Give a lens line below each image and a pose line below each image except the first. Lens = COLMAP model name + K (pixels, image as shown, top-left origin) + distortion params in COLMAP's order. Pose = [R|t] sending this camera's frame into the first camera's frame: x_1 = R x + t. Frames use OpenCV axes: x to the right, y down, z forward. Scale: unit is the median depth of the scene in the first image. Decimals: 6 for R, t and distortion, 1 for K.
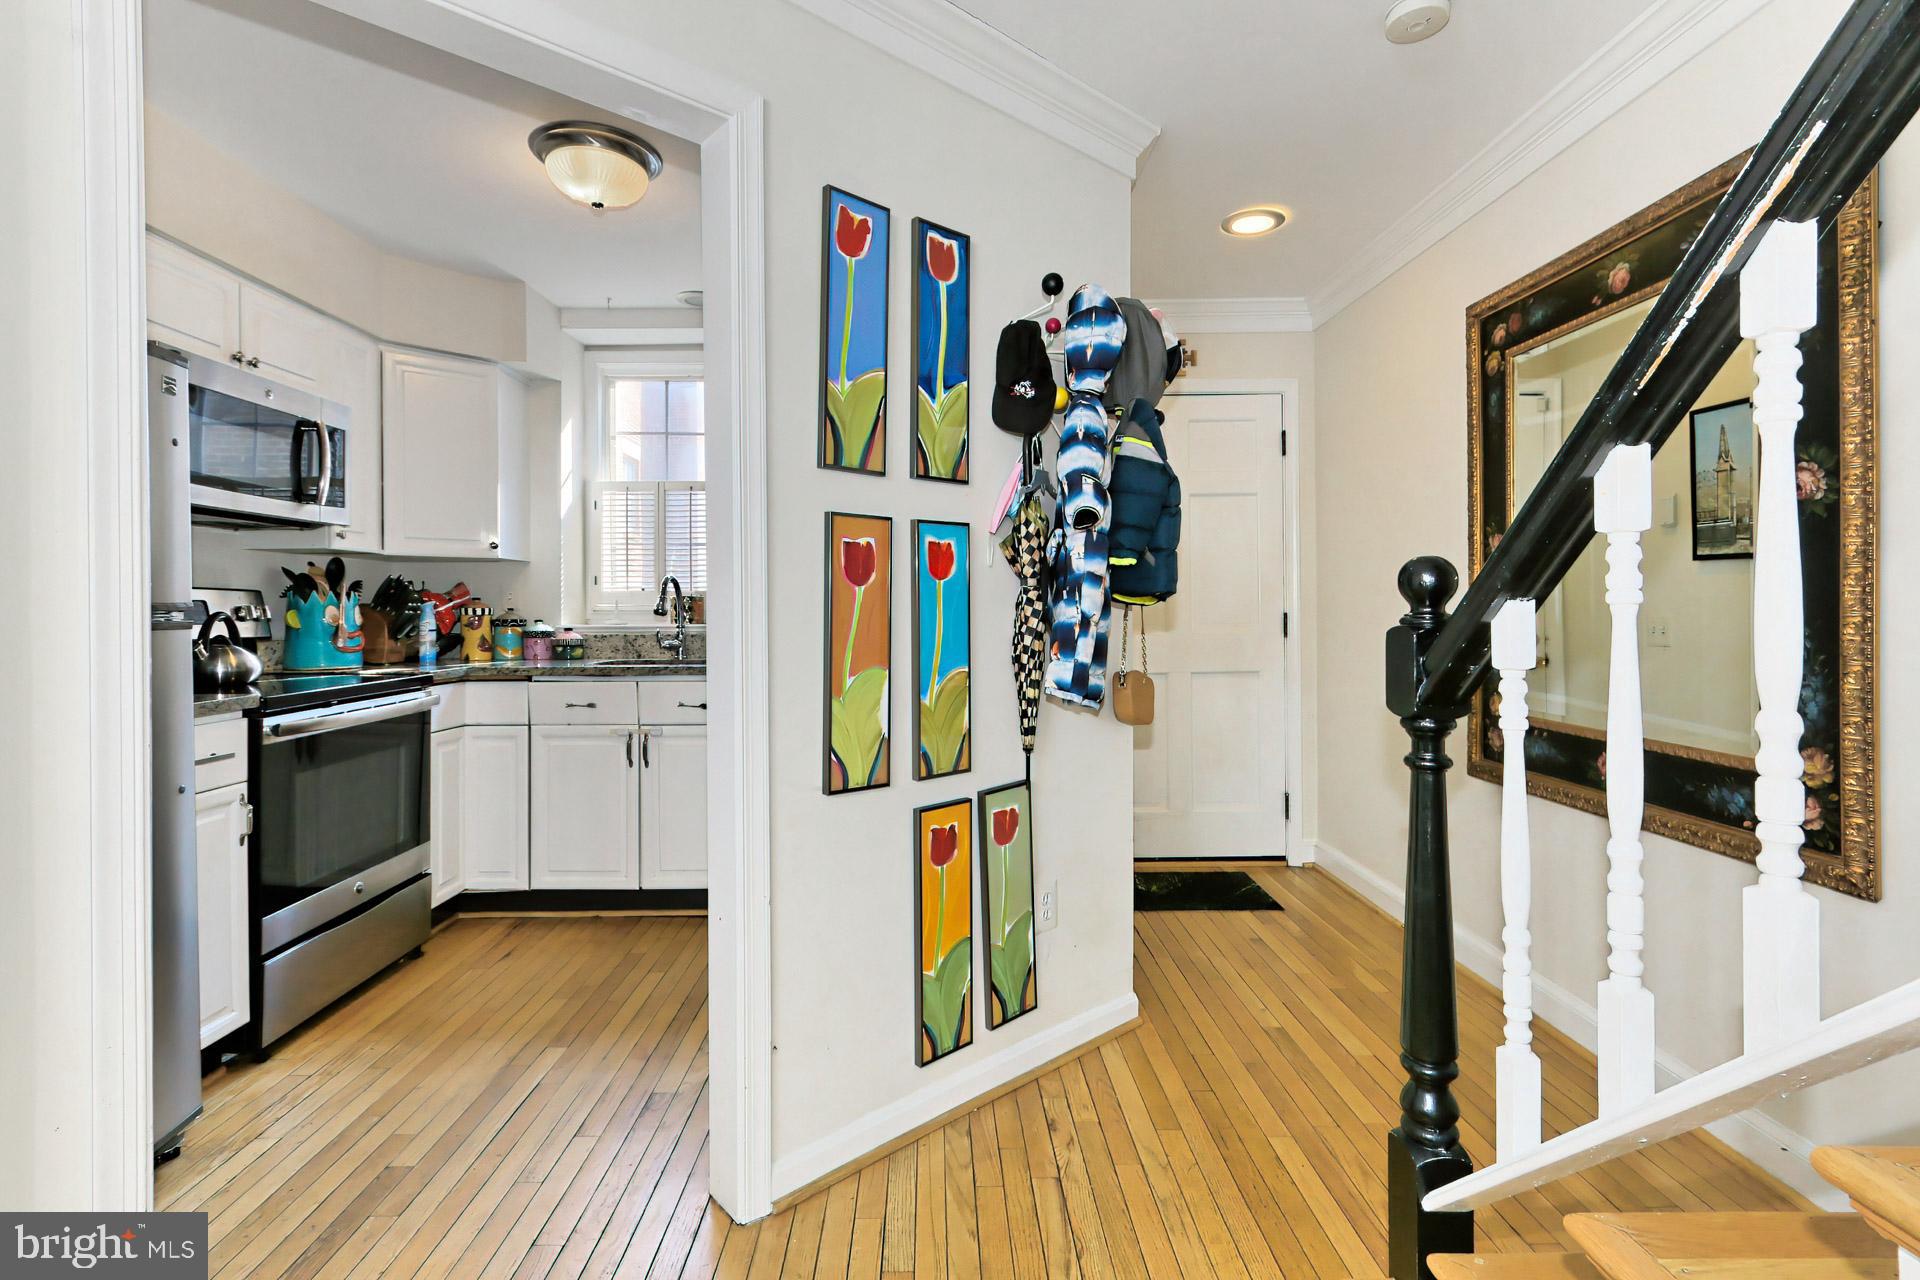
lens RADIAL K [[880.7, 0, 934.8], [0, 880.7, 604.4], [0, 0, 1]] dist [-0.005258, 0.005454]
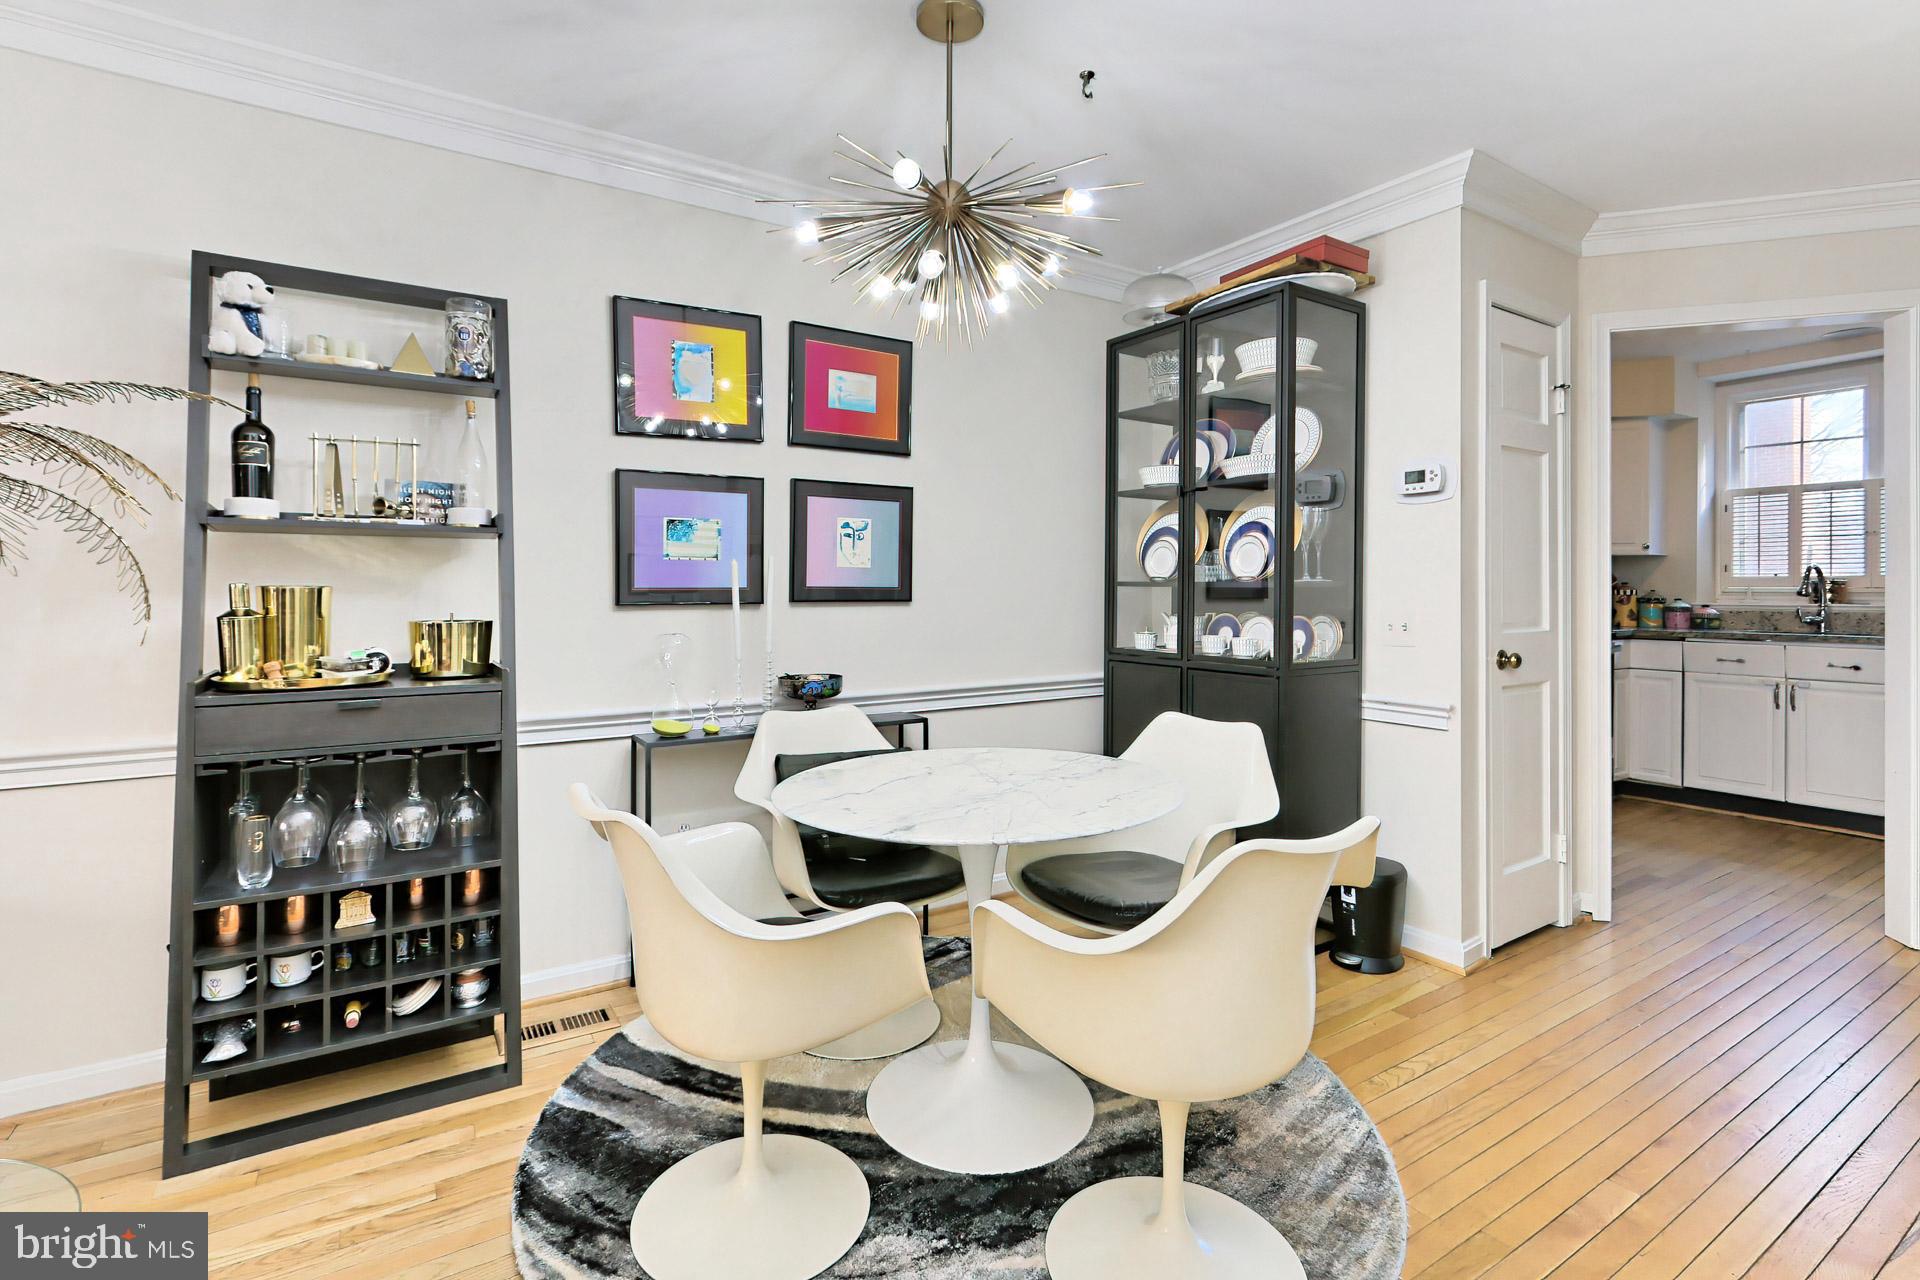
lens RADIAL K [[880.7, 0, 944.6], [0, 880.7, 599.5], [0, 0, 1]] dist [-0.005258, 0.005454]
pose [[0.520136, 0.011982, -0.853999, 0.137055], [0.005687, 0.999831, 0.017492, -0.012910], [0.854065, -0.013955, 0.519980, -0.773403]]
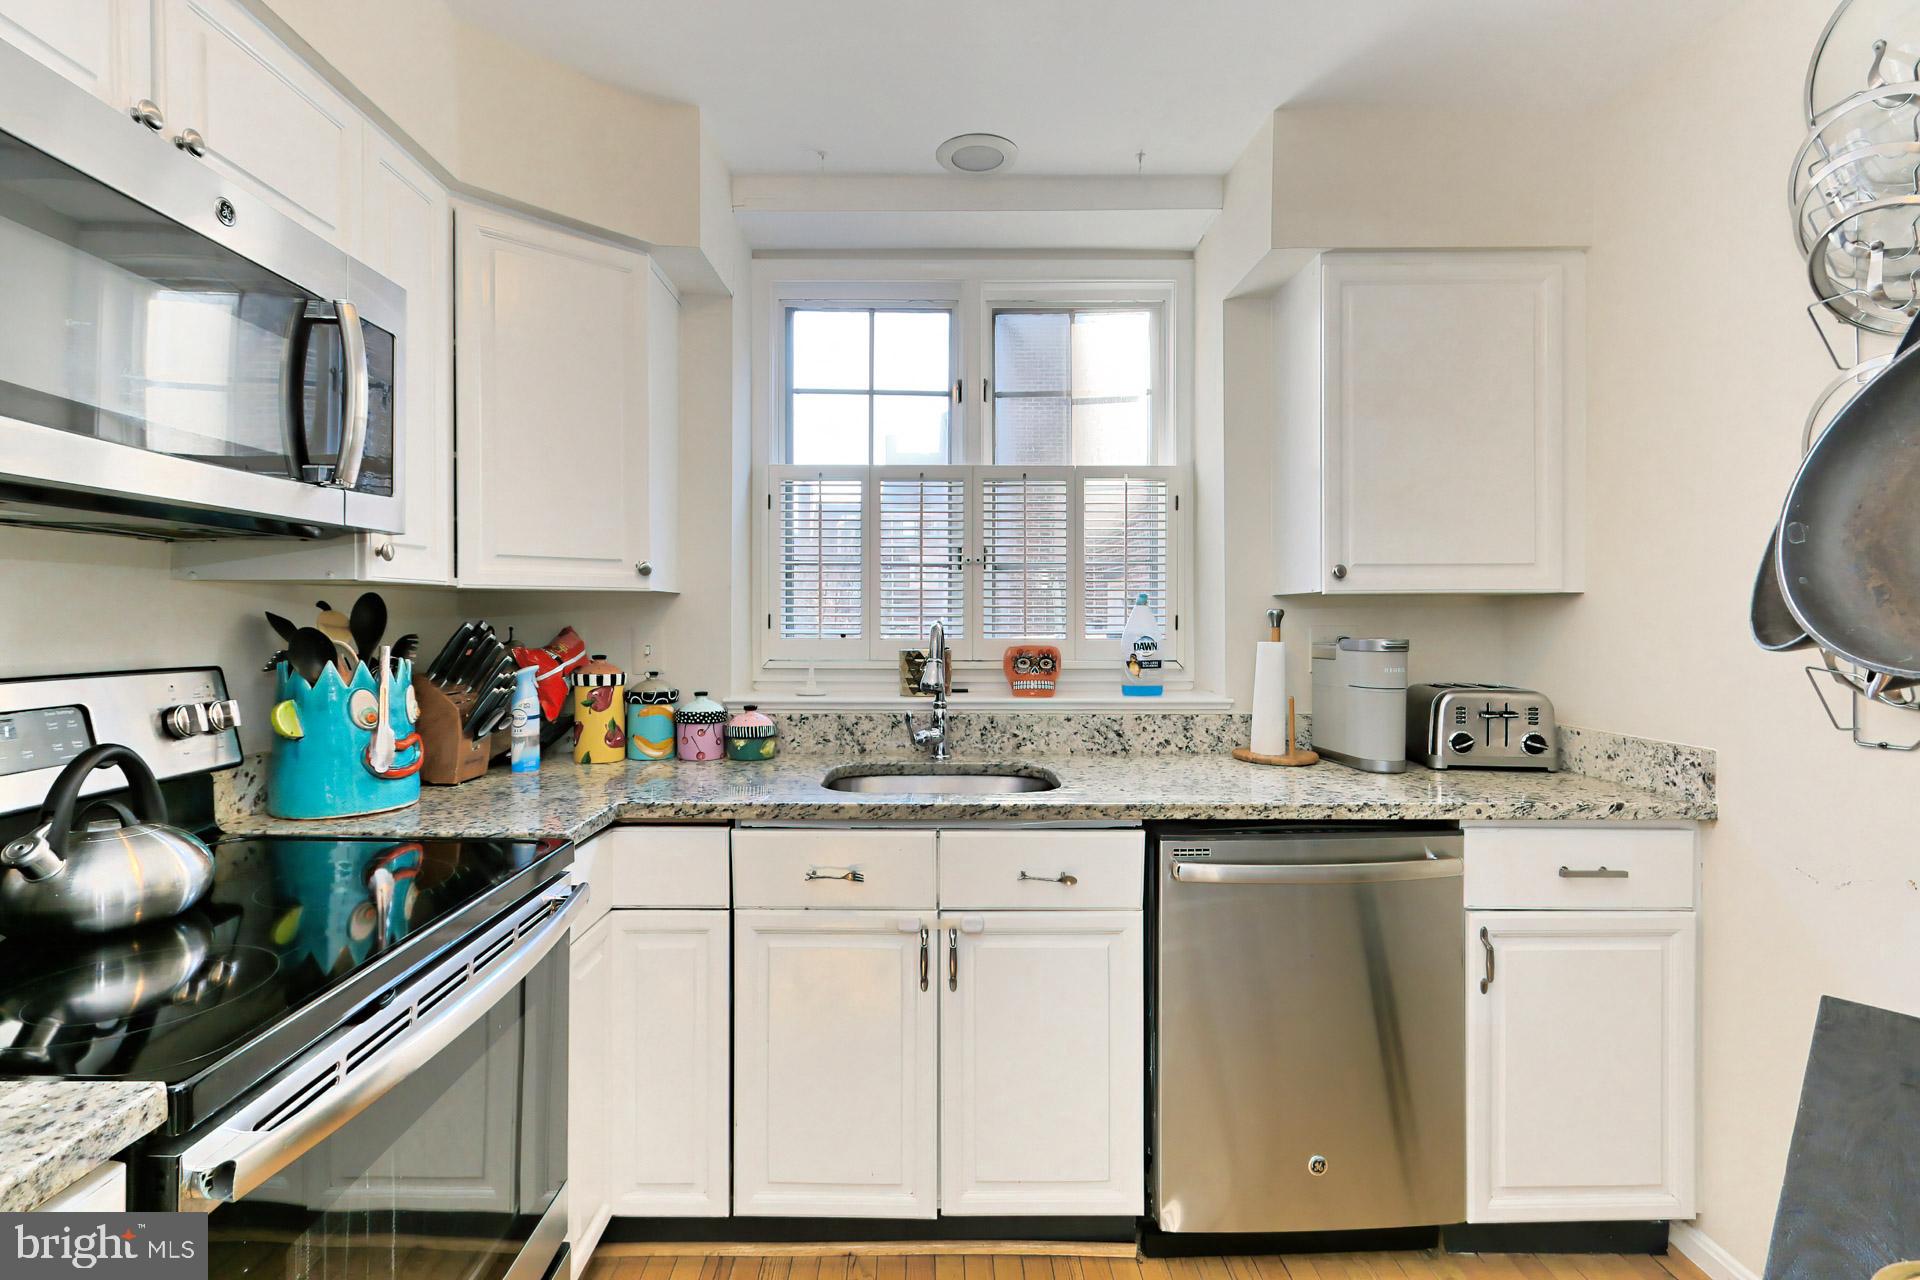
lens RADIAL K [[880.7, 0, 929.1], [0, 880.7, 624.4], [0, 0, 1]] dist [-0.005258, 0.005454]
pose [[0.999966, 0.008233, -0.000304, -0.345263], [-0.008226, 0.999802, 0.018110, -0.046471], [0.000453, -0.018107, 0.999836, 0.473121]]
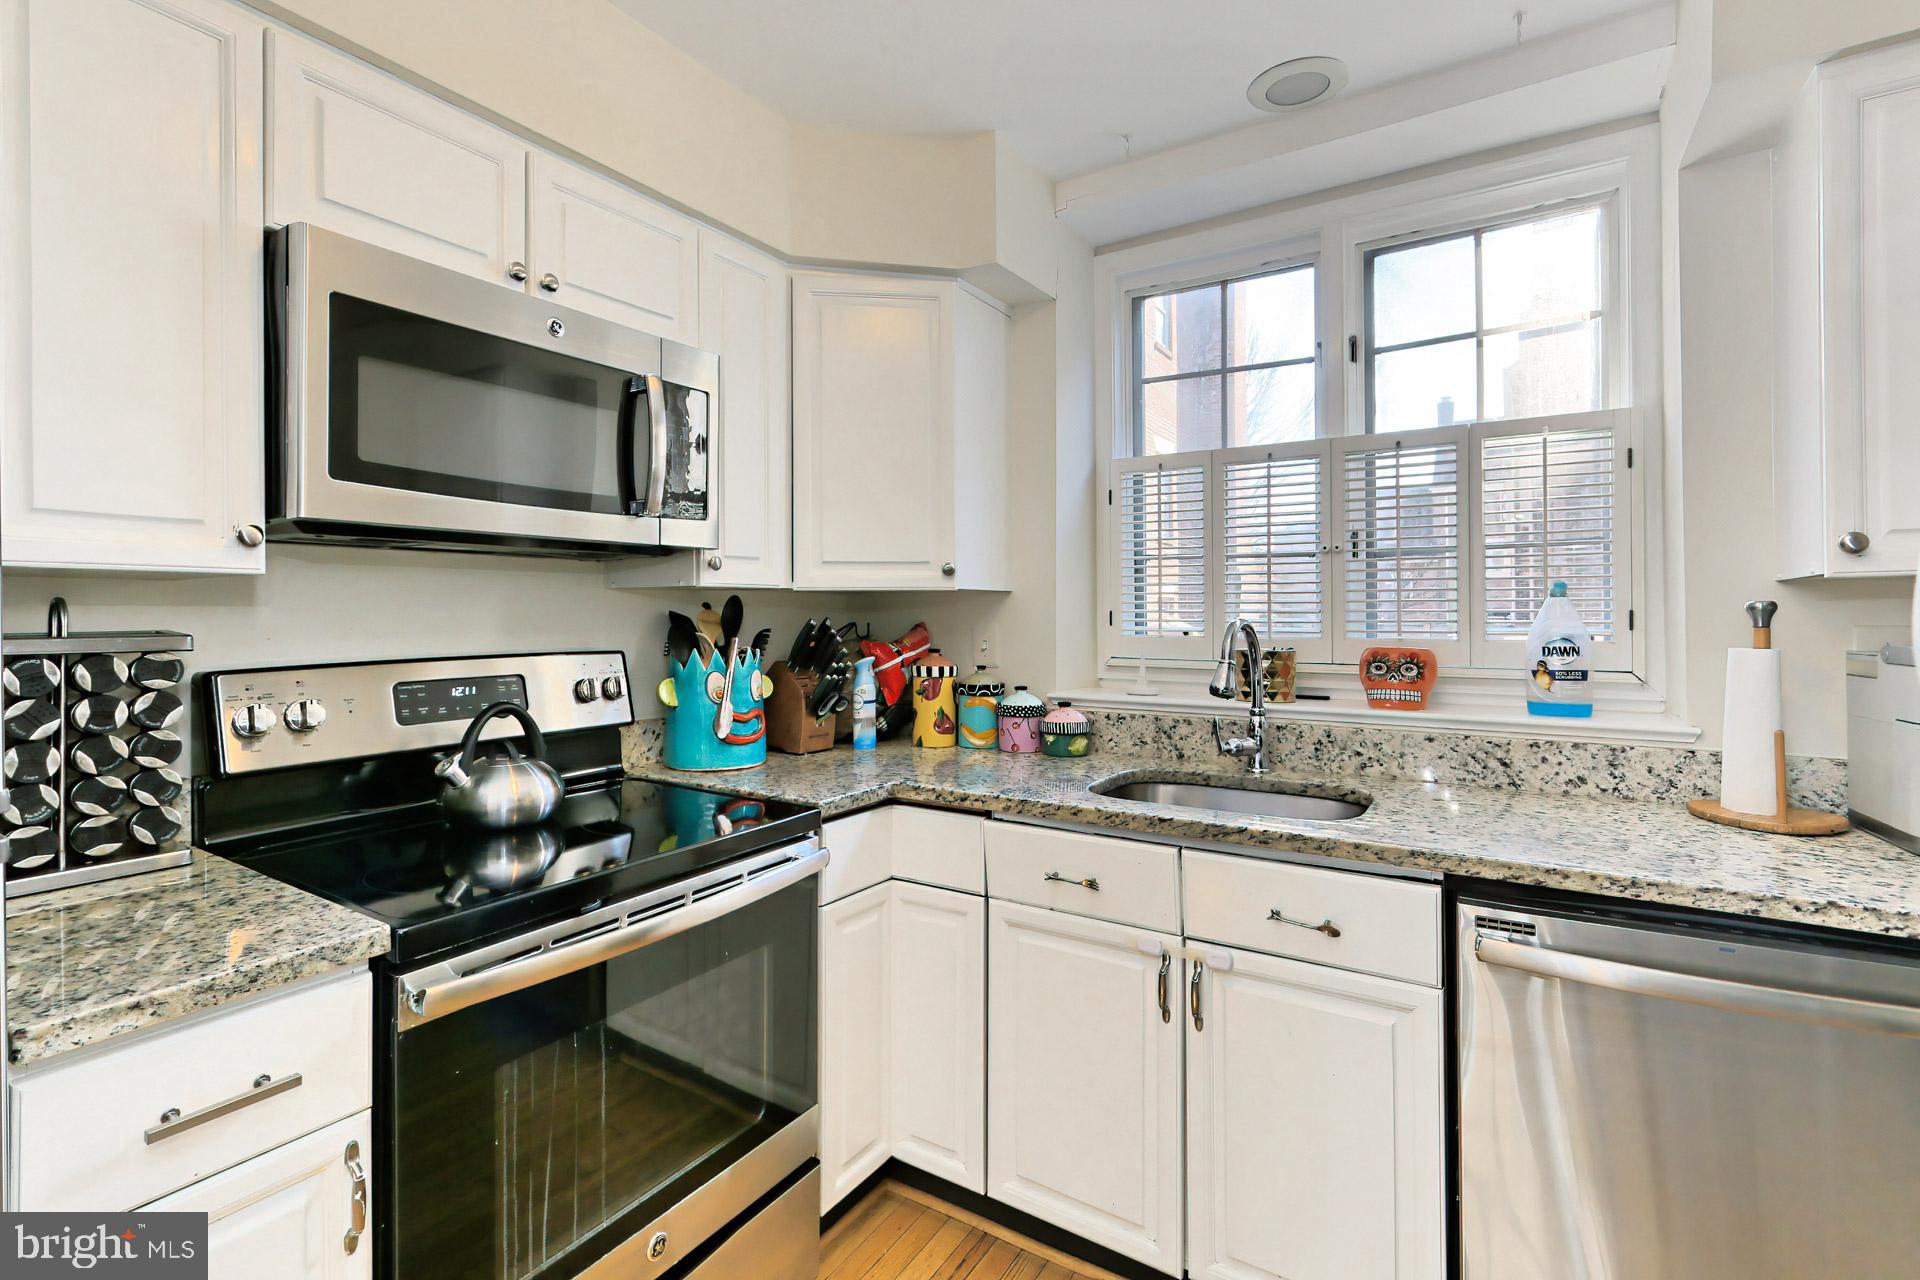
lens RADIAL K [[880.7, 0, 950.2], [0, 880.7, 612.2], [0, 0, 1]] dist [-0.005258, 0.005454]
pose [[0.838956, 0.004602, -0.544180, -0.181634], [0.001347, 0.999944, 0.010533, -0.047599], [0.544198, -0.009570, 0.838902, 0.530294]]
